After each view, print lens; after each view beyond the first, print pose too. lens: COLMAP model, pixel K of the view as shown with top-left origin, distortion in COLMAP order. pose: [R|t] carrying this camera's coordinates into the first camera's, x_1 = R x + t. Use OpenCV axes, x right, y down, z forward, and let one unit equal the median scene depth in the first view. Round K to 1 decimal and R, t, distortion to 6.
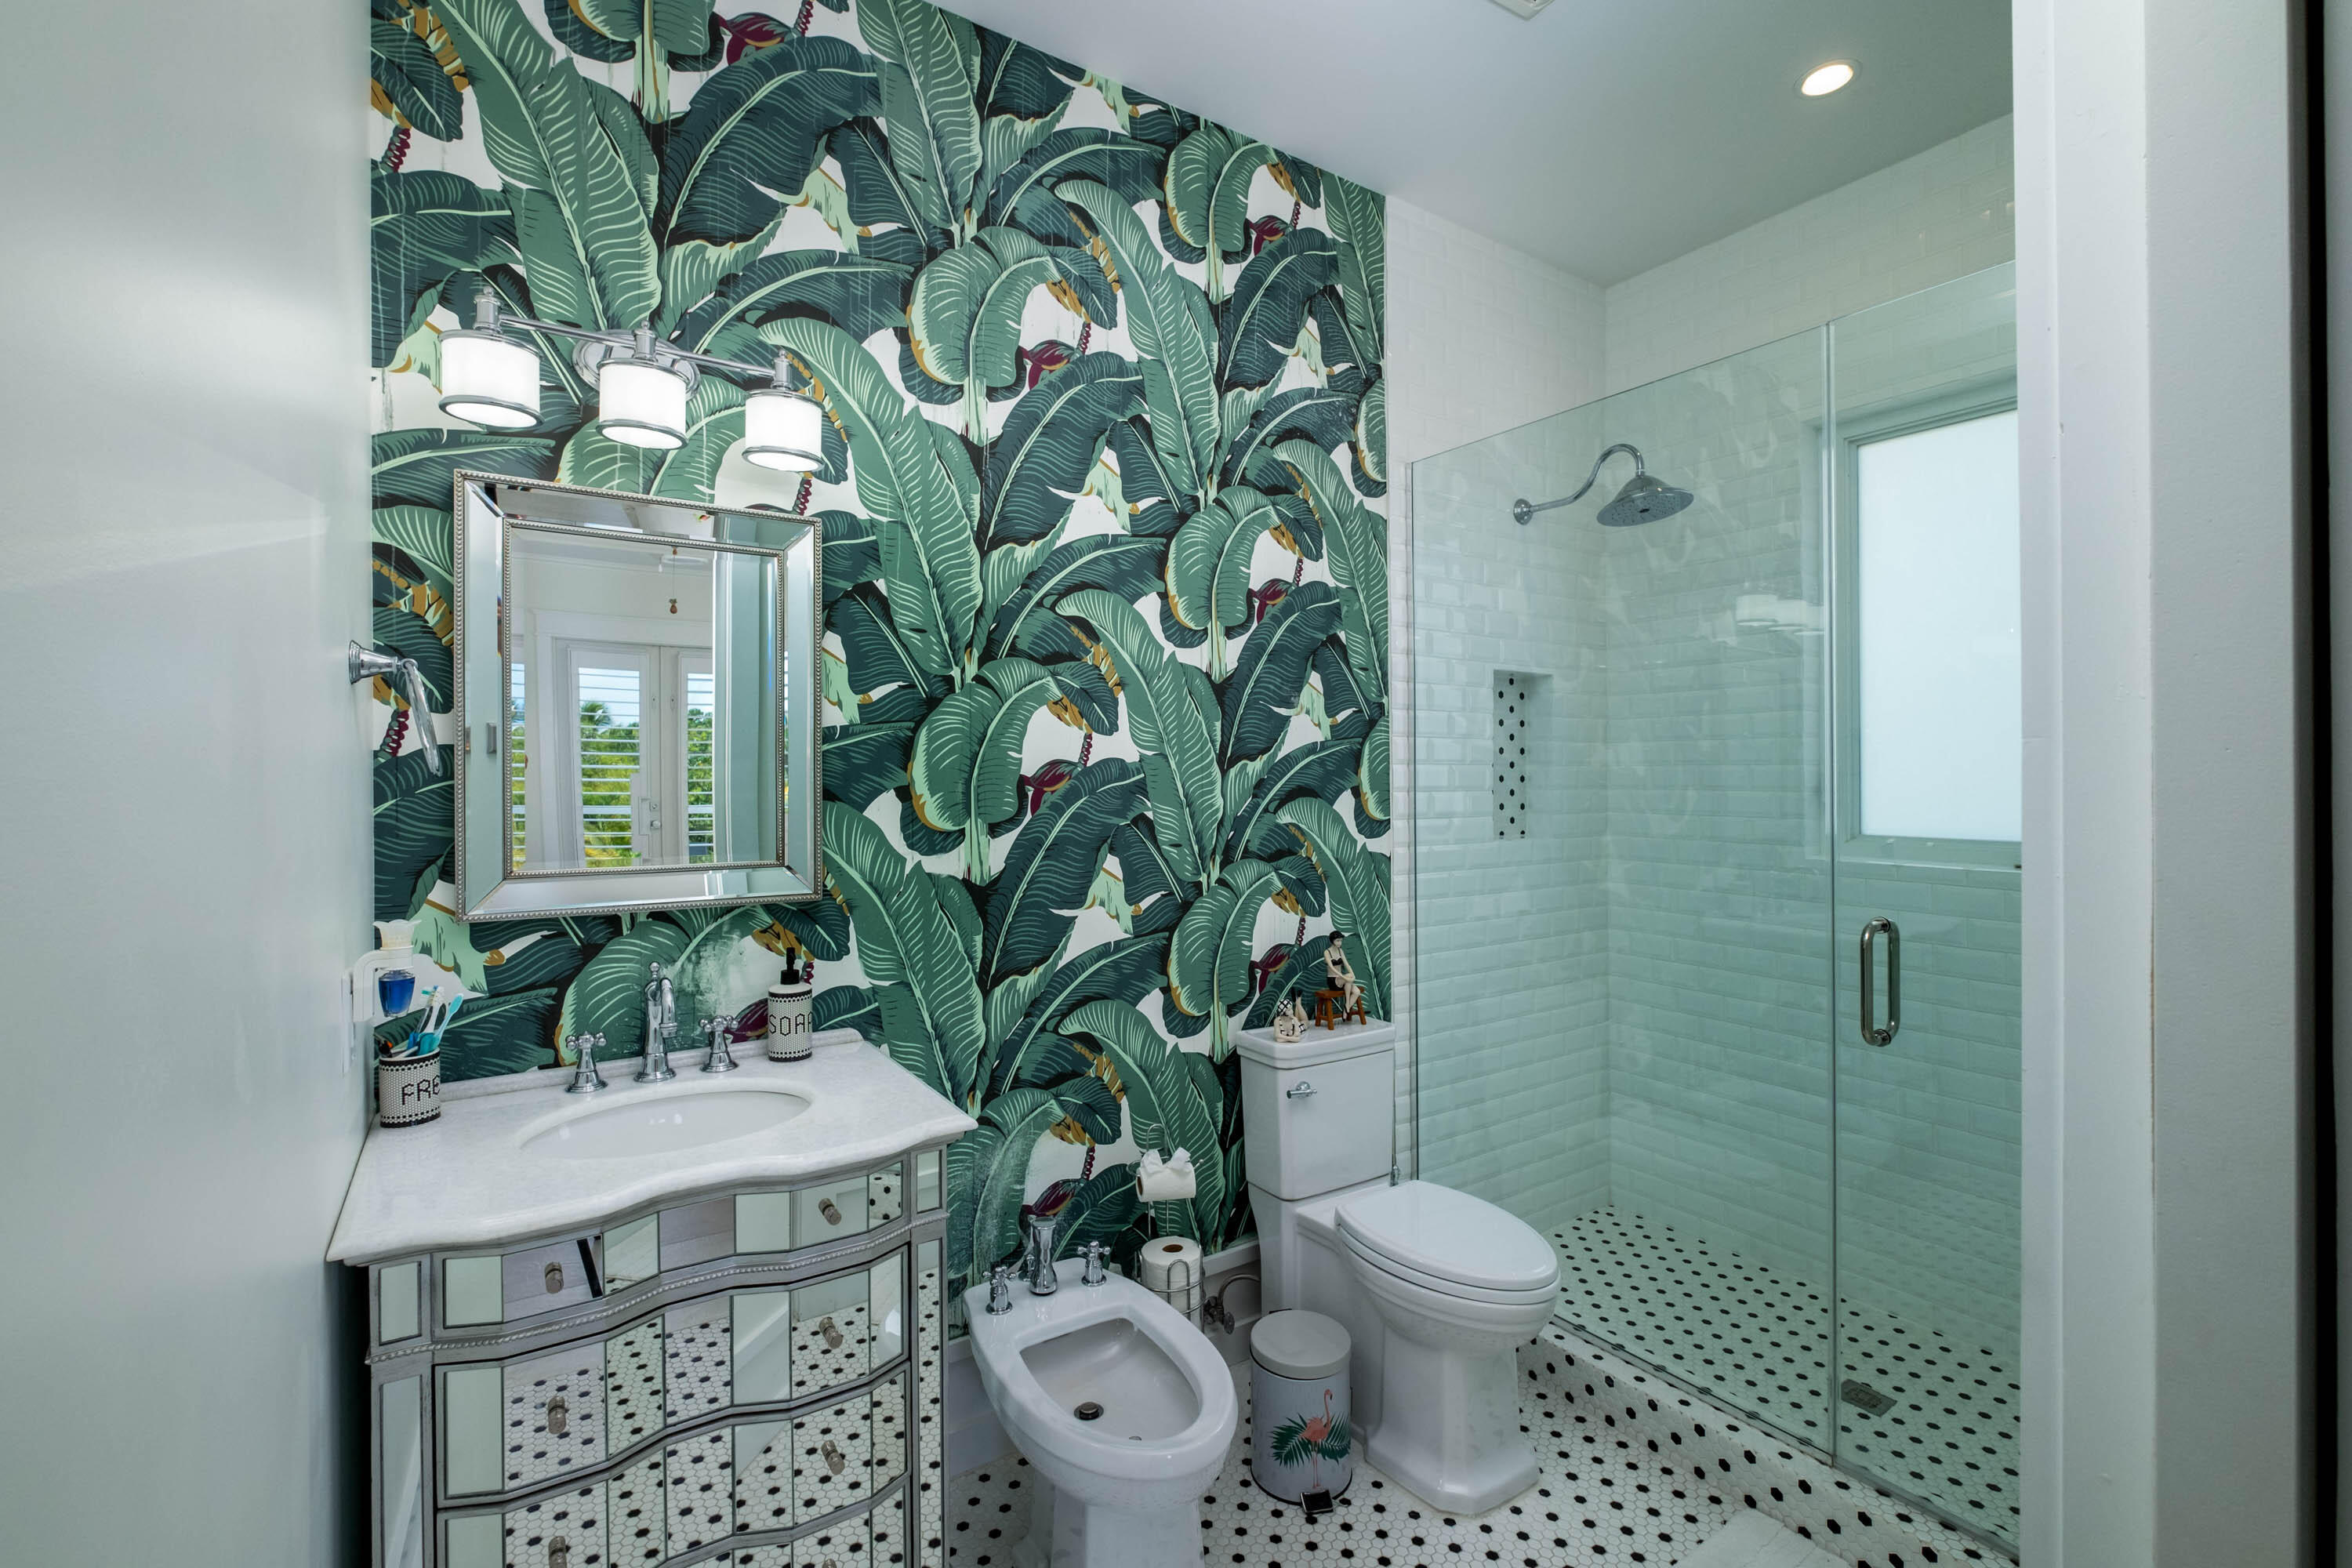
lens RADIAL K [[1028.3, 0, 1158.8], [0, 1028.3, 779.1], [0, 0, 1]] dist [-0.001983, -0.000422]
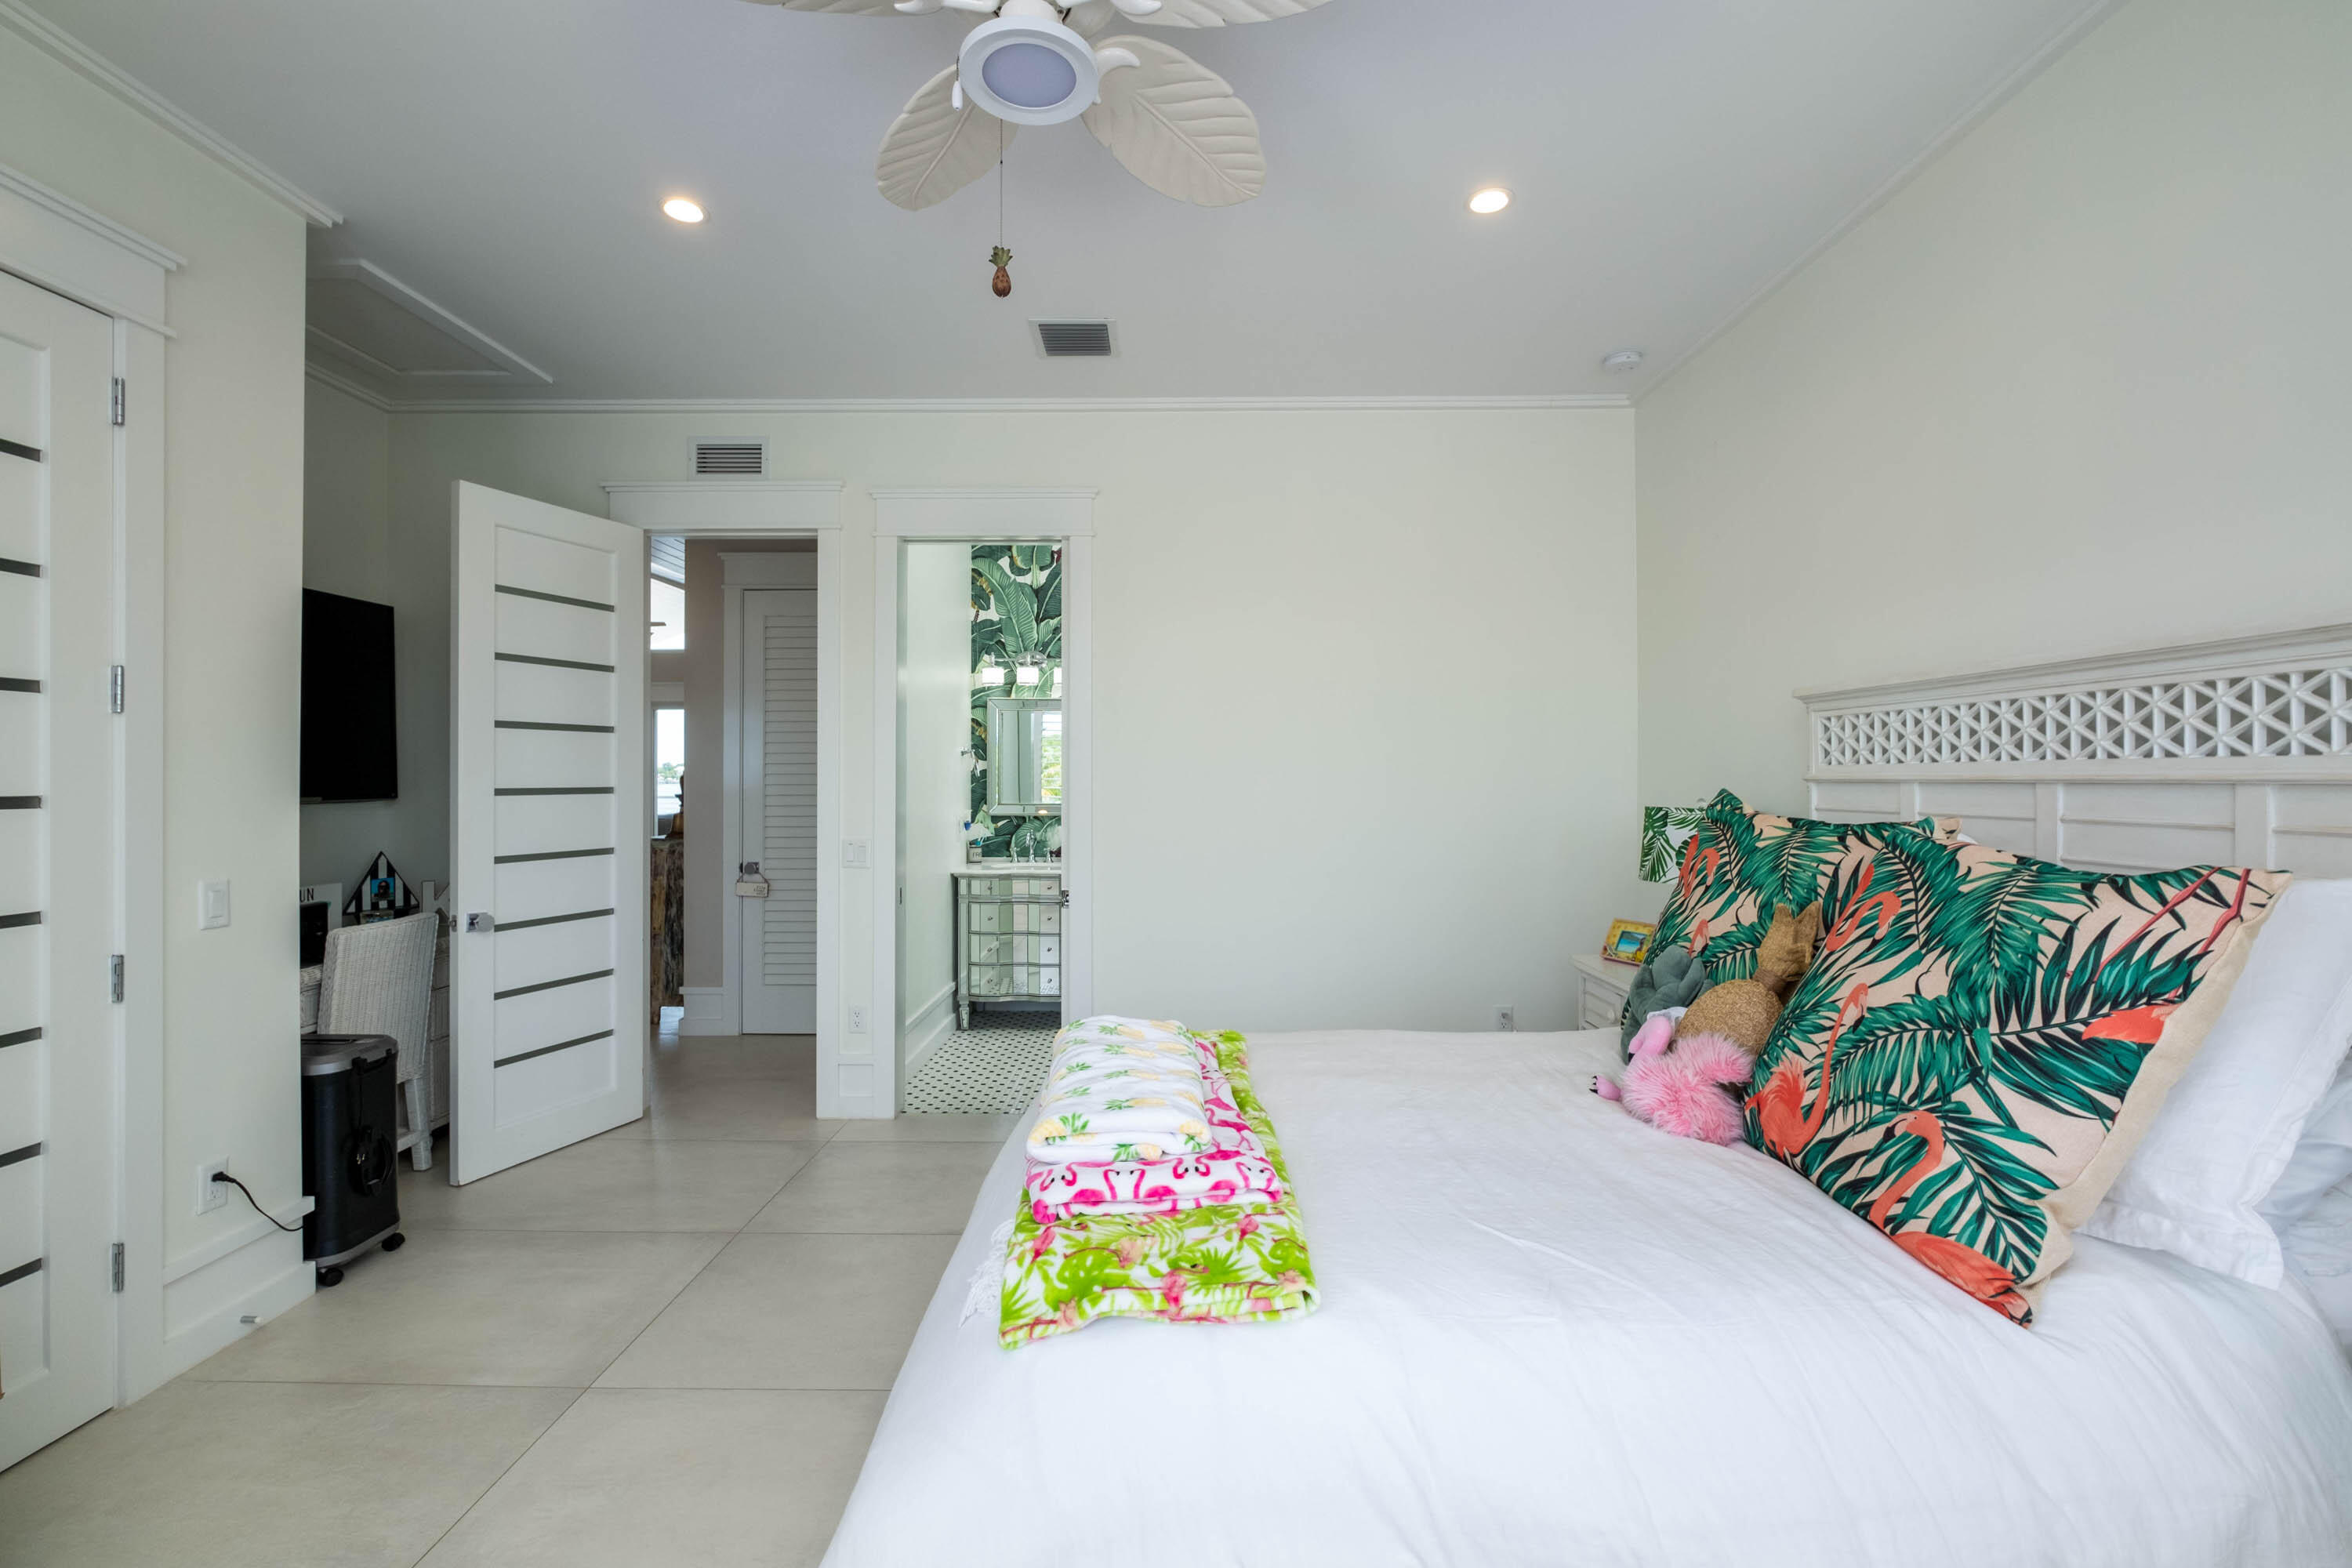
lens RADIAL K [[1028.3, 0, 1183.3], [0, 1028.3, 779.6], [0, 0, 1]] dist [-0.001983, -0.000422]
pose [[0.841824, 0.009481, -0.539670, 1.887176], [-0.007170, 0.999954, 0.006383, -0.022743], [0.539705, -0.001504, 0.841853, -1.732053]]
